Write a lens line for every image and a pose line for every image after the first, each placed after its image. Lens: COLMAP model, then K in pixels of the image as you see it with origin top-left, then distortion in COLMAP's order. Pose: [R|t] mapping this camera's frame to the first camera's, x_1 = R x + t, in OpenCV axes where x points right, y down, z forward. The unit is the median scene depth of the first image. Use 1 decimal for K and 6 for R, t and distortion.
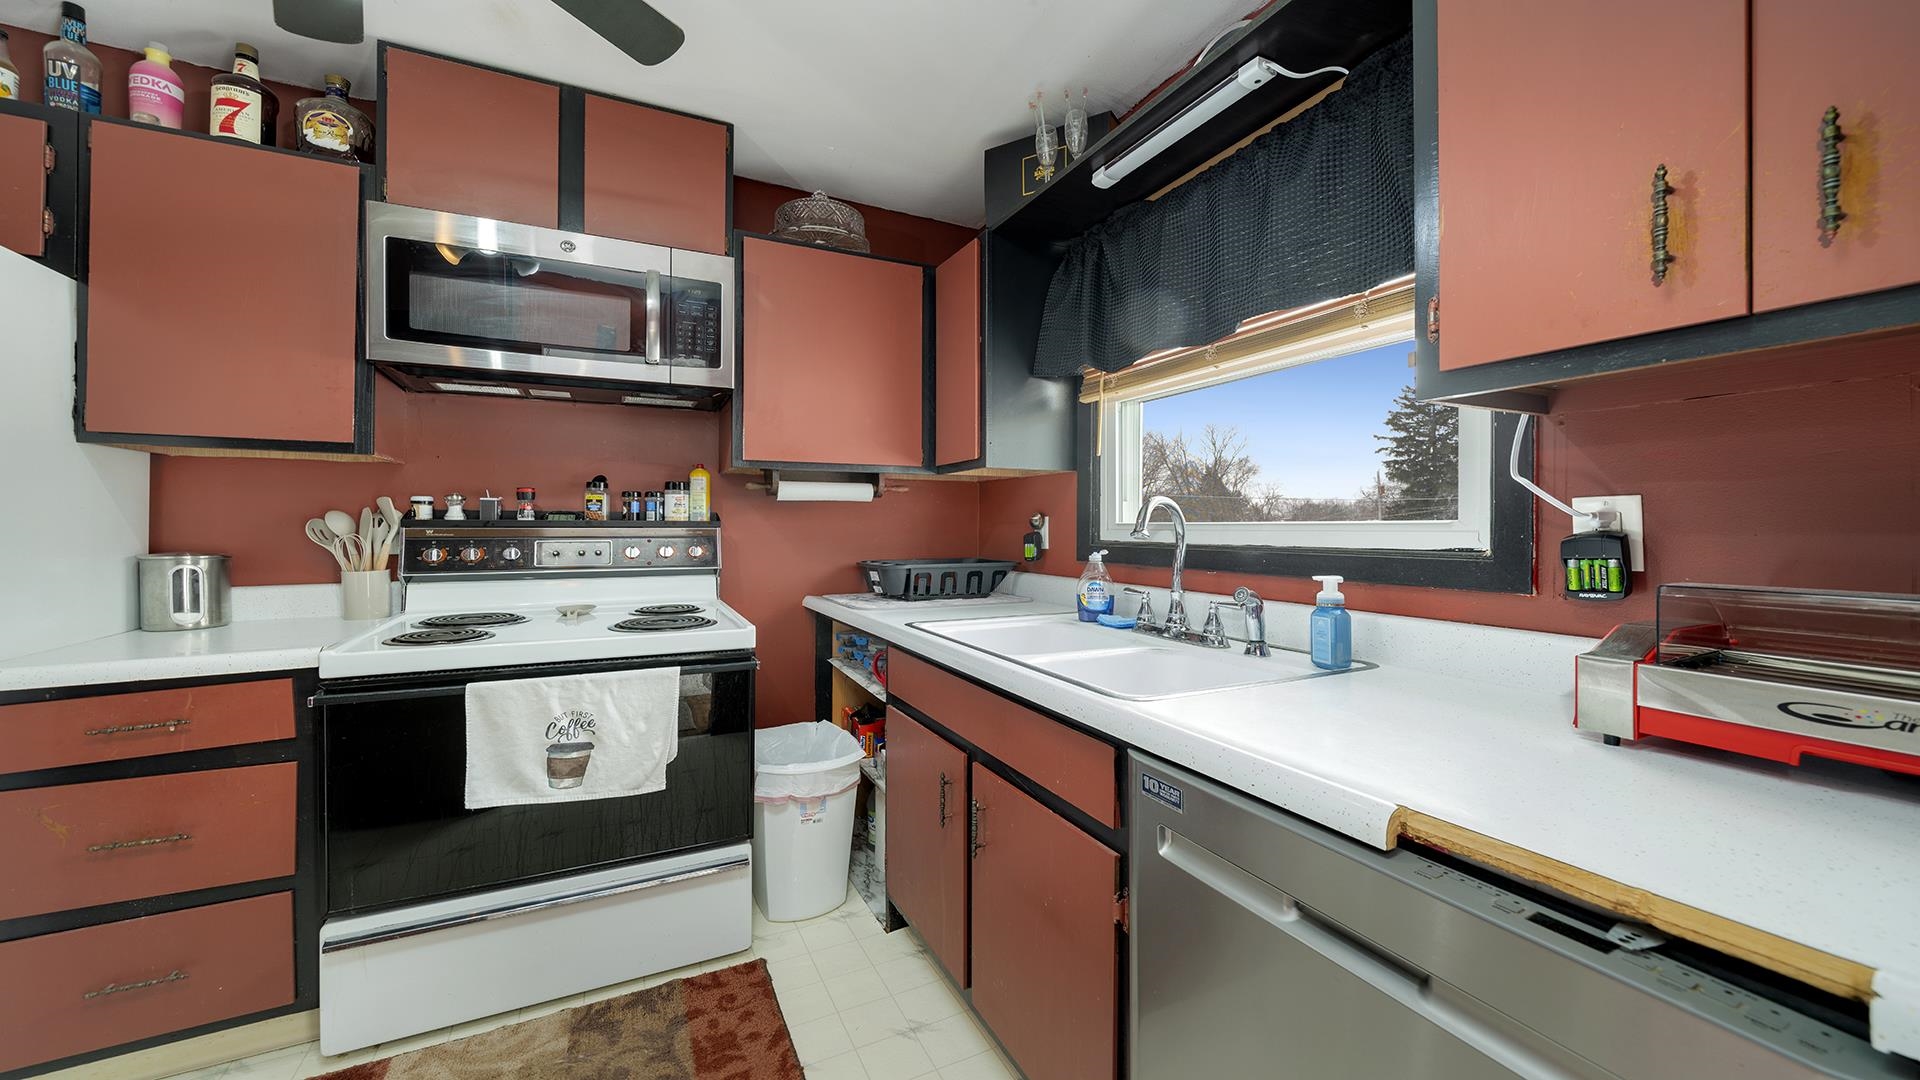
lens RADIAL K [[690.8, 0, 953.0], [0, 690.8, 531.7], [0, 0, 1]] dist [0.001763, 0.000312]
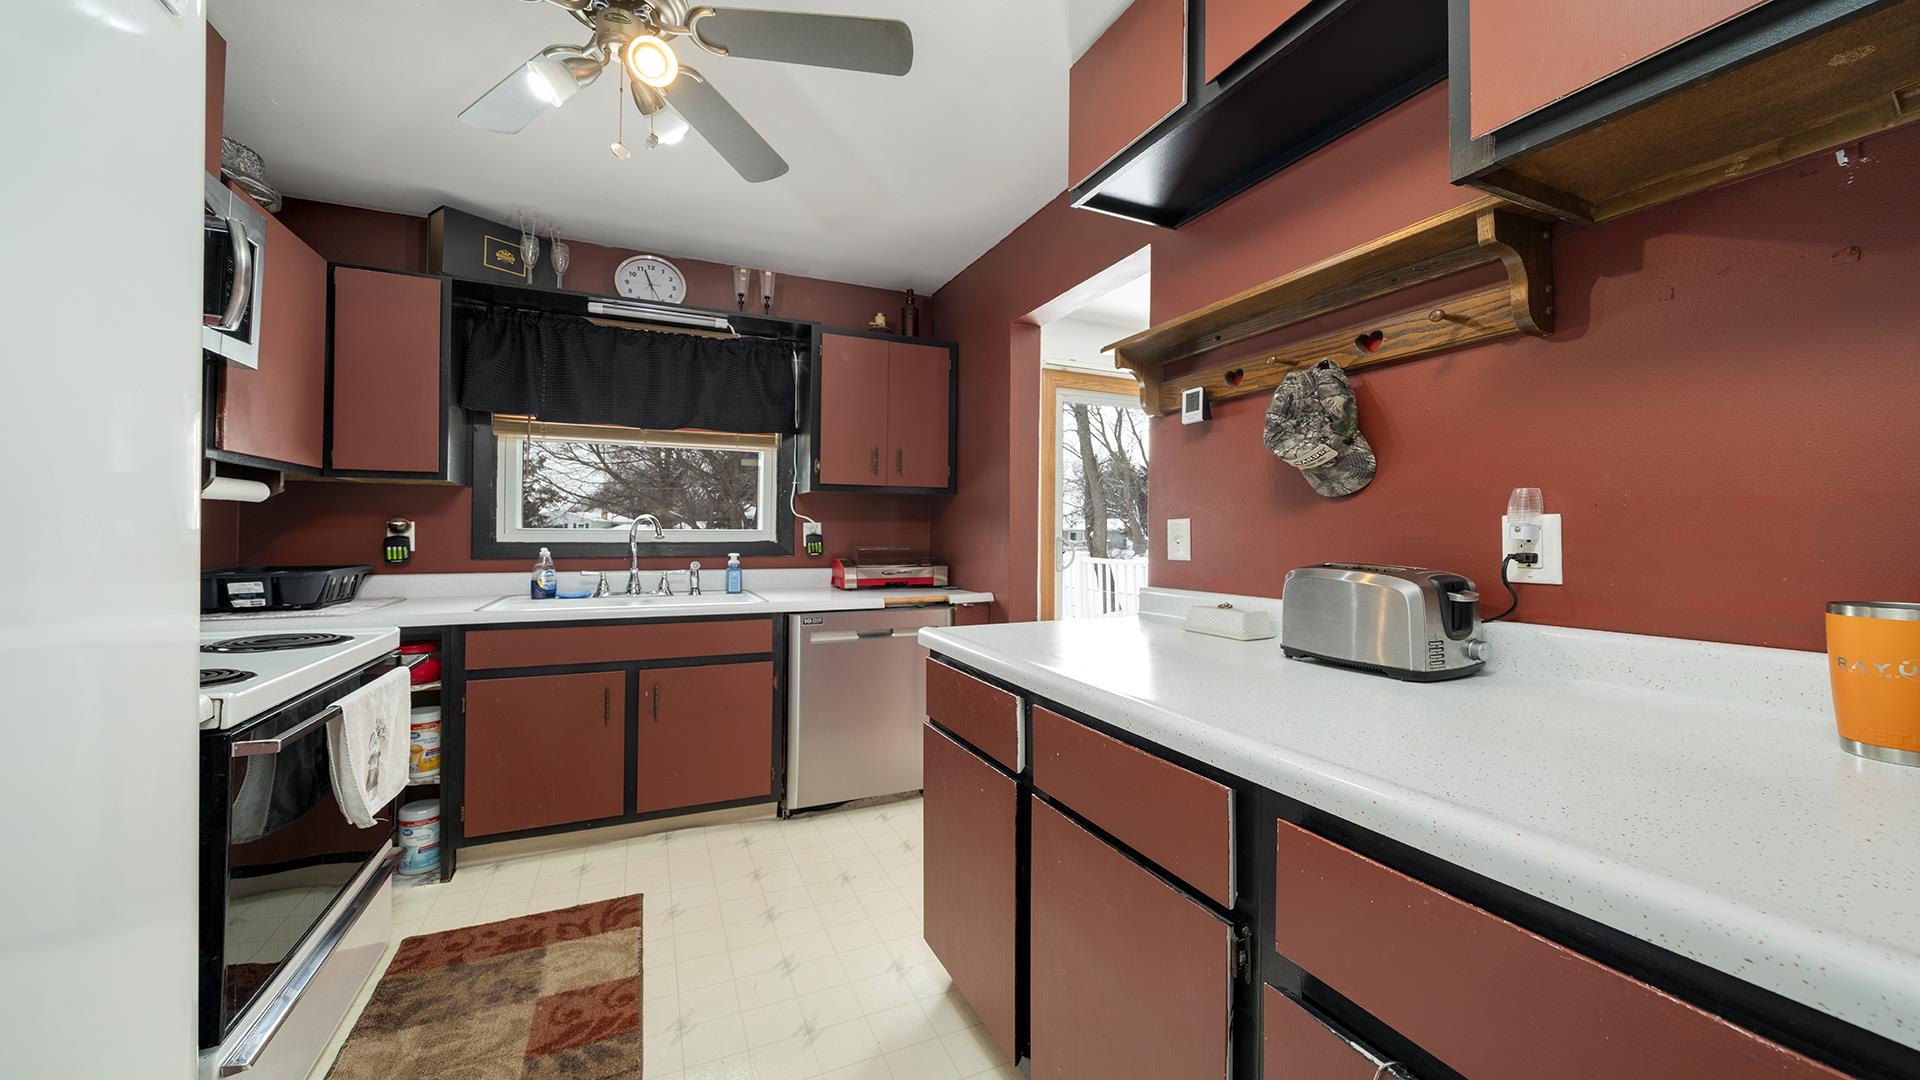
lens RADIAL K [[690.8, 0, 953.0], [0, 690.8, 531.7], [0, 0, 1]] dist [0.001763, 0.000312]
pose [[0.038657, -0.004432, 0.999243, -1.374408], [-0.001979, 0.999988, 0.004512, -0.017722], [-0.999251, -0.002152, 0.038648, 0.125811]]
